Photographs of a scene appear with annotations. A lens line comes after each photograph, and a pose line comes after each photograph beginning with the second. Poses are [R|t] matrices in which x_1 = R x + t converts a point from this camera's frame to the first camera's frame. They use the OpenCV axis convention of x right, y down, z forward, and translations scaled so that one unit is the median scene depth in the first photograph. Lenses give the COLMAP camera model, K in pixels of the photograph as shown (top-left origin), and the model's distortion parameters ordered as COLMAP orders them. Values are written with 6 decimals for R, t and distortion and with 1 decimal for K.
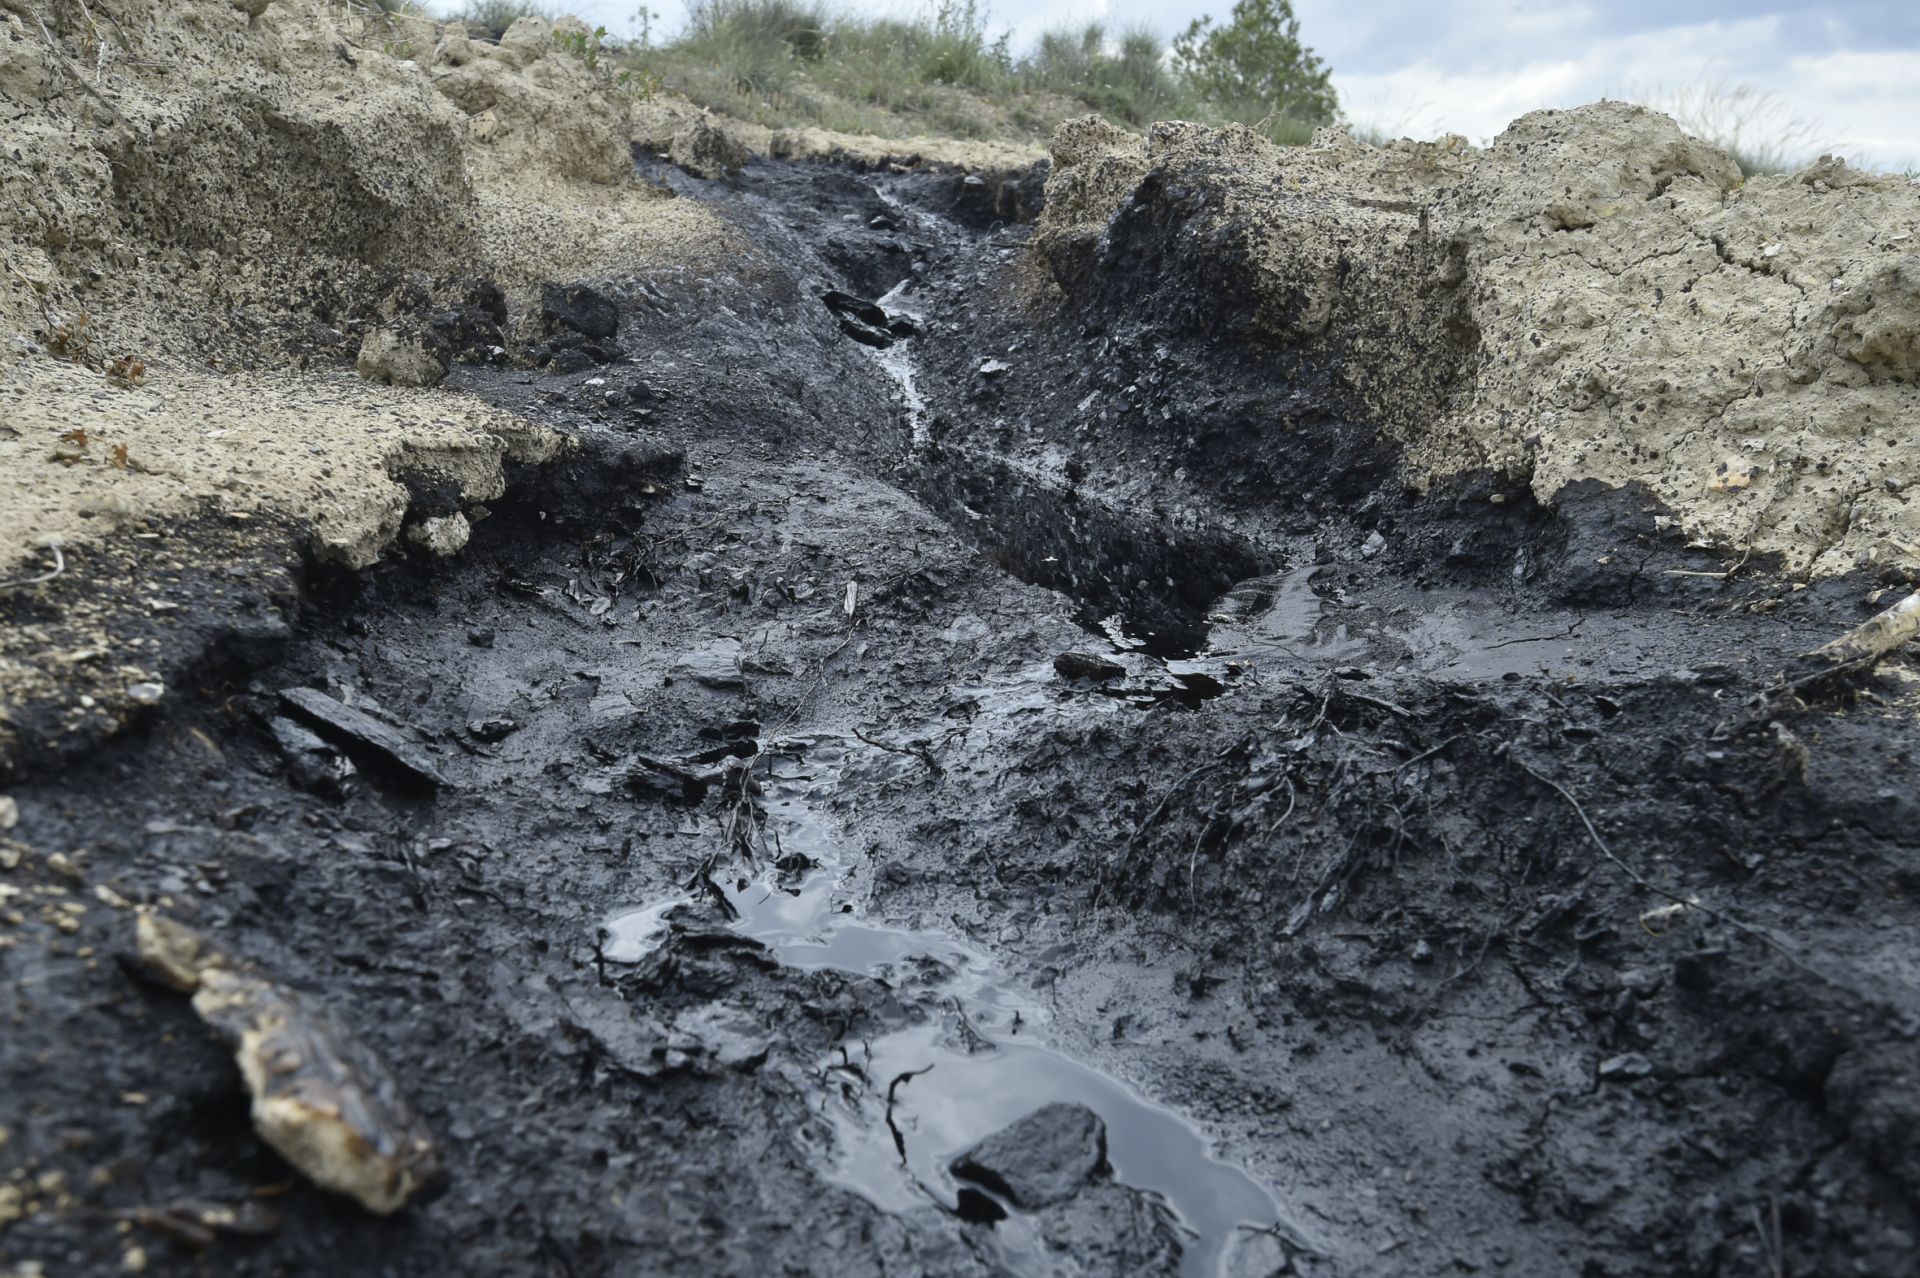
lens RADIAL K [[1718.2, 0, 881.2], [0, 1718.2, 635.8], [0, 0, 1]] dist [0.012029, -0.020913]
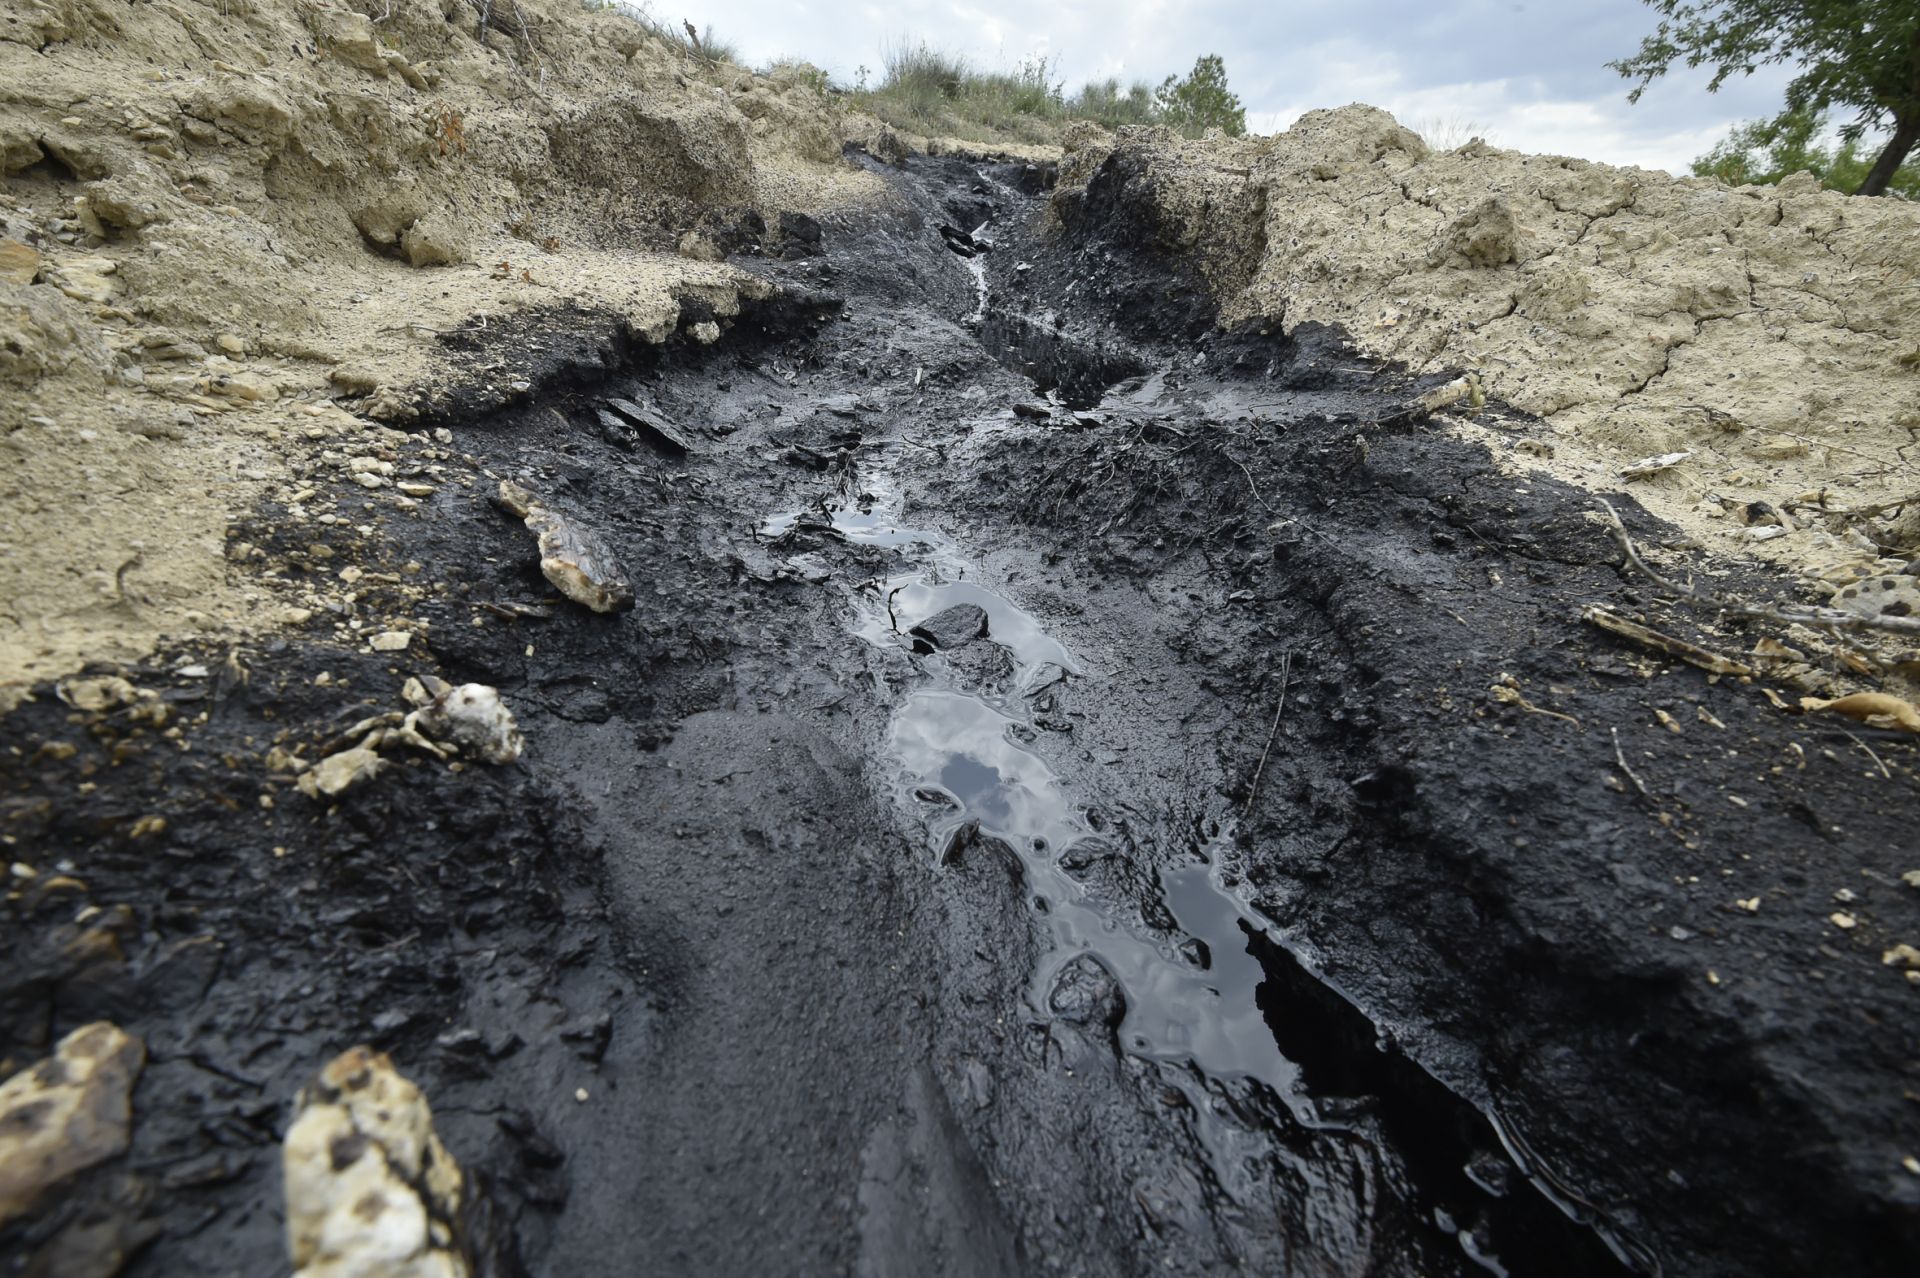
lens RADIAL K [[841.5, 0, 960.0], [0, 841.5, 639.0], [0, 0, 1]] dist [0.009607, -0.018688]
pose [[0.997382, 0.041681, -0.059095, 0.099505], [-0.027318, 0.973797, 0.225772, 0.052333], [0.066957, -0.223566, 0.972386, -0.001038]]
